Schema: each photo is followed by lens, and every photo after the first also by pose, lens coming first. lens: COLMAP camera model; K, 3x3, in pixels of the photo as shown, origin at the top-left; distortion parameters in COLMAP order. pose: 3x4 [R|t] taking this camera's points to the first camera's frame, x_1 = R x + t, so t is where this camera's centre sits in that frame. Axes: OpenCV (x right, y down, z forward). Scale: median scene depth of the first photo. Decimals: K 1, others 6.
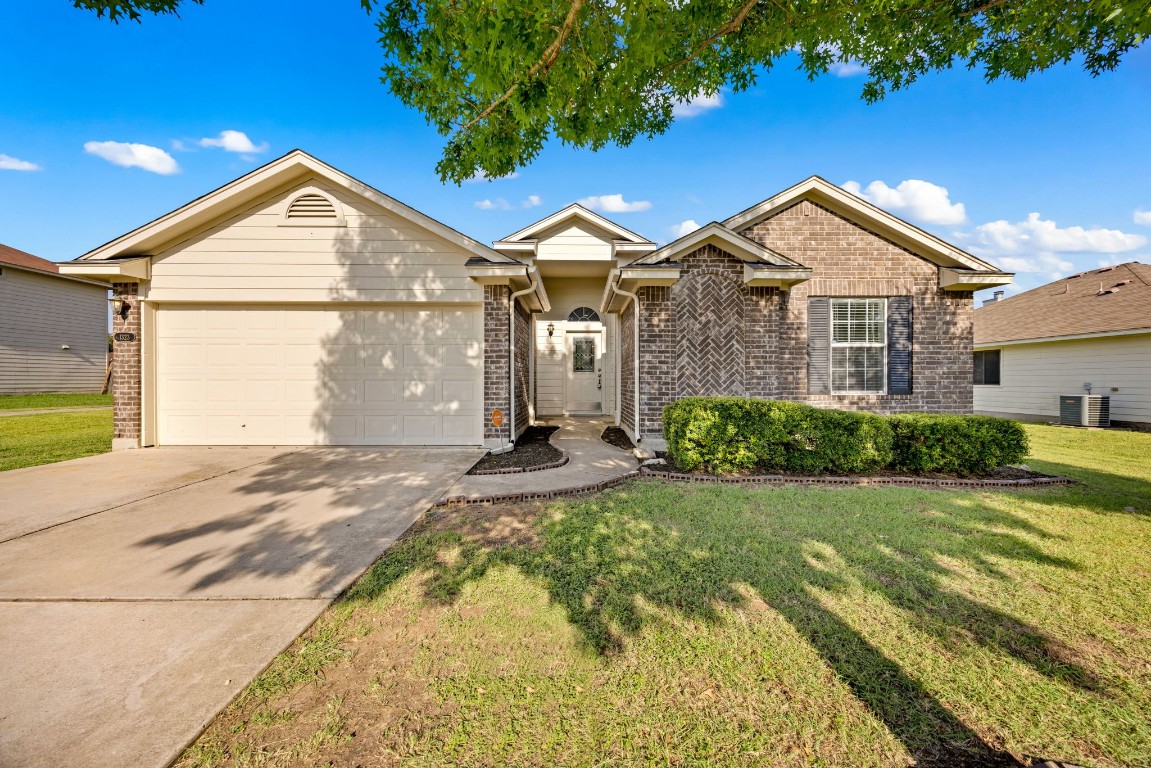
lens RADIAL K [[439.9, 0, 584.2], [0, 439.9, 389.3], [0, 0, 1]] dist [-0.000794, -0.000404]
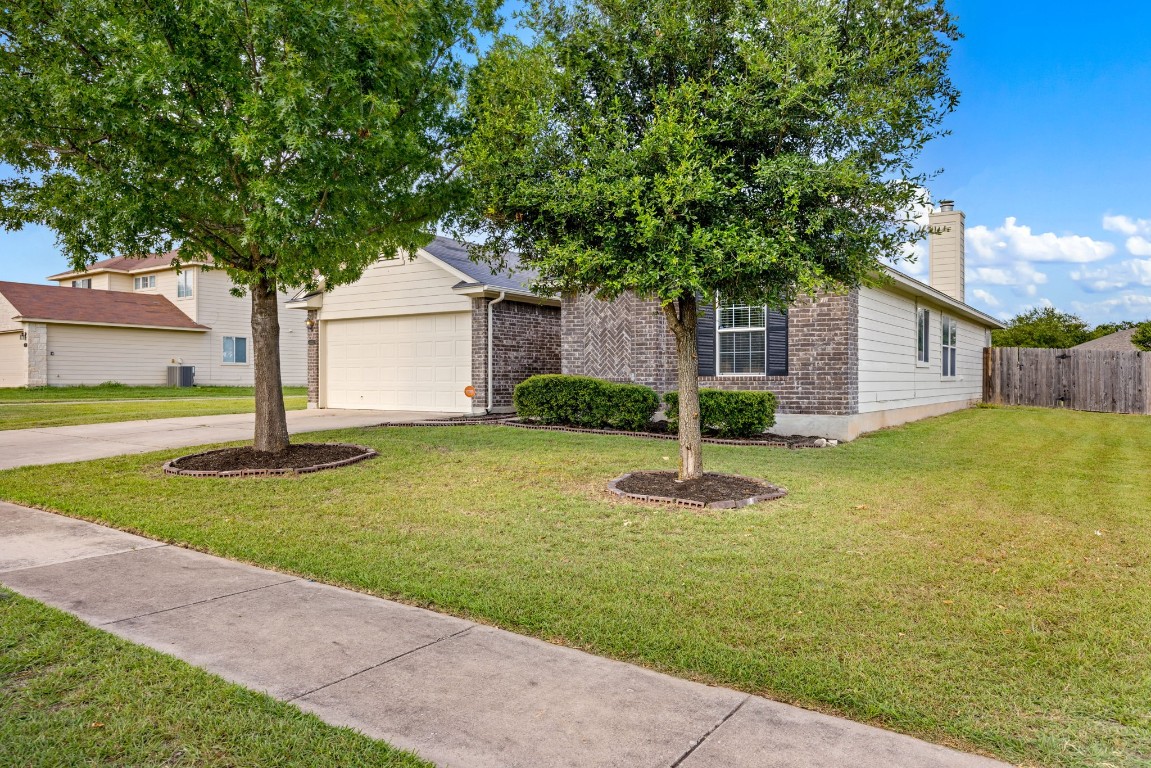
lens RADIAL K [[736.2, 0, 577.7], [0, 736.2, 382.3], [0, 0, 1]] dist [-0.005602, 0.000173]
pose [[0.824243, 0.003434, -0.566226, 1.383687], [-0.006264, 0.999976, -0.003053, 0.037397], [0.566202, 0.006063, 0.824244, -0.744463]]
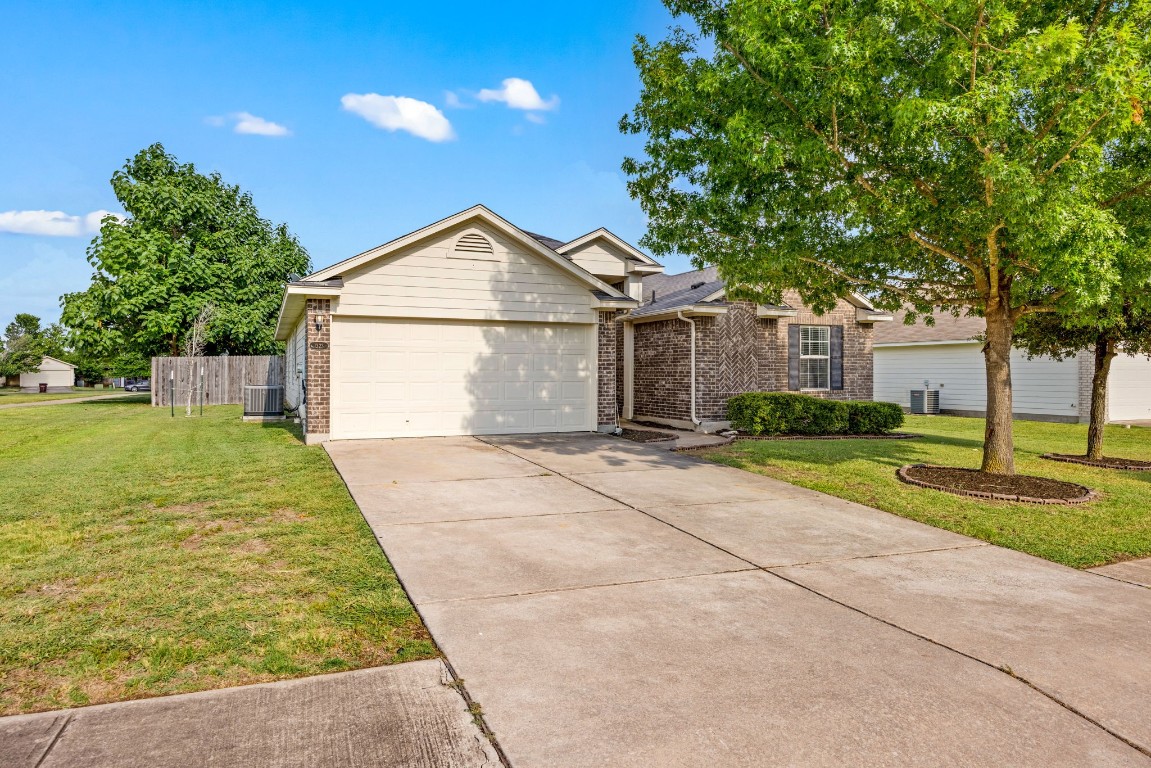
lens RADIAL K [[736.2, 0, 570.8], [0, 736.2, 380.4], [0, 0, 1]] dist [-0.005602, 0.000173]
pose [[0.919762, -0.002921, 0.392466, -1.187189], [0.006502, 0.999948, -0.007795, -0.008532], [-0.392423, 0.009721, 0.919733, -1.032214]]
